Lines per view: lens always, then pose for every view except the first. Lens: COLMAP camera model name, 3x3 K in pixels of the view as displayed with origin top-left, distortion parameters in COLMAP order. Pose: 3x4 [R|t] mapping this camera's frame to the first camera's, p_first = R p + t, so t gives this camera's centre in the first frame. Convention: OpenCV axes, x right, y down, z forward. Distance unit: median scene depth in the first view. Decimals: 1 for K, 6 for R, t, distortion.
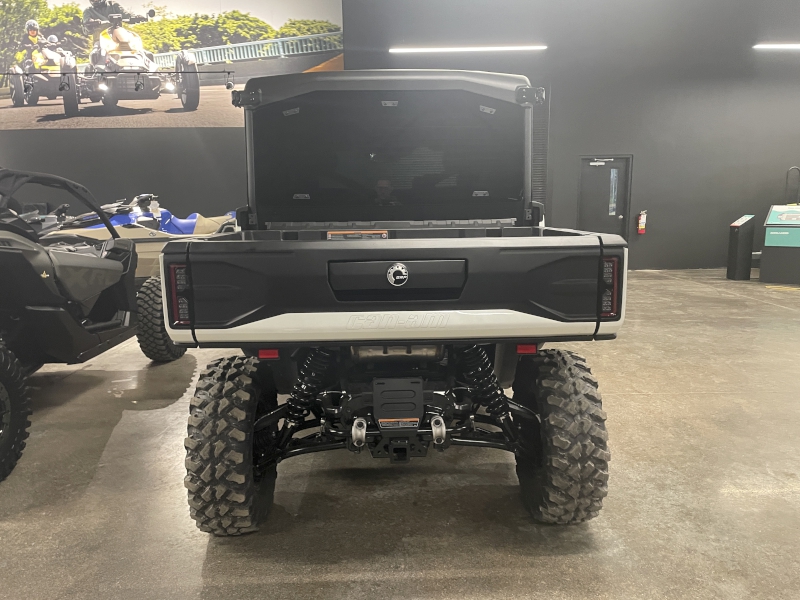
lens RADIAL K [[604.2, 0, 407.1], [0, 604.2, 300.3], [0, 0, 1]] dist [0.087871, -0.111813]
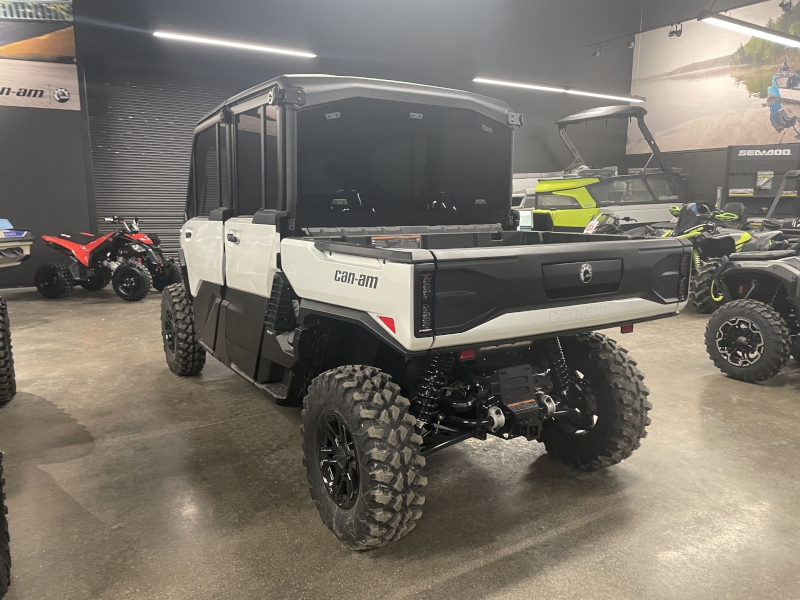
lens RADIAL K [[604.2, 0, 407.1], [0, 604.2, 300.3], [0, 0, 1]] dist [0.087871, -0.111813]
pose [[0.856282, -0.066187, 0.512250, -0.170607], [0.065663, 0.997658, 0.019142, -0.006565], [-0.512318, 0.017245, 0.858623, 0.029301]]
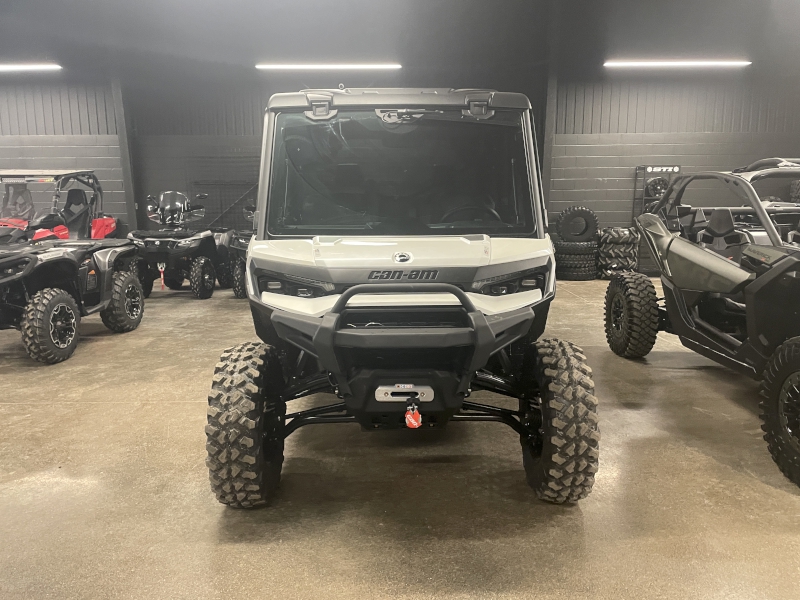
lens RADIAL K [[604.2, 0, 407.1], [0, 604.2, 300.3], [0, 0, 1]] dist [0.087871, -0.111813]
pose [[-0.999675, 0.018200, 0.017872, -0.022941], [0.022894, 0.949118, 0.314089, -0.122260], [-0.011246, 0.314396, -0.949225, 0.756723]]
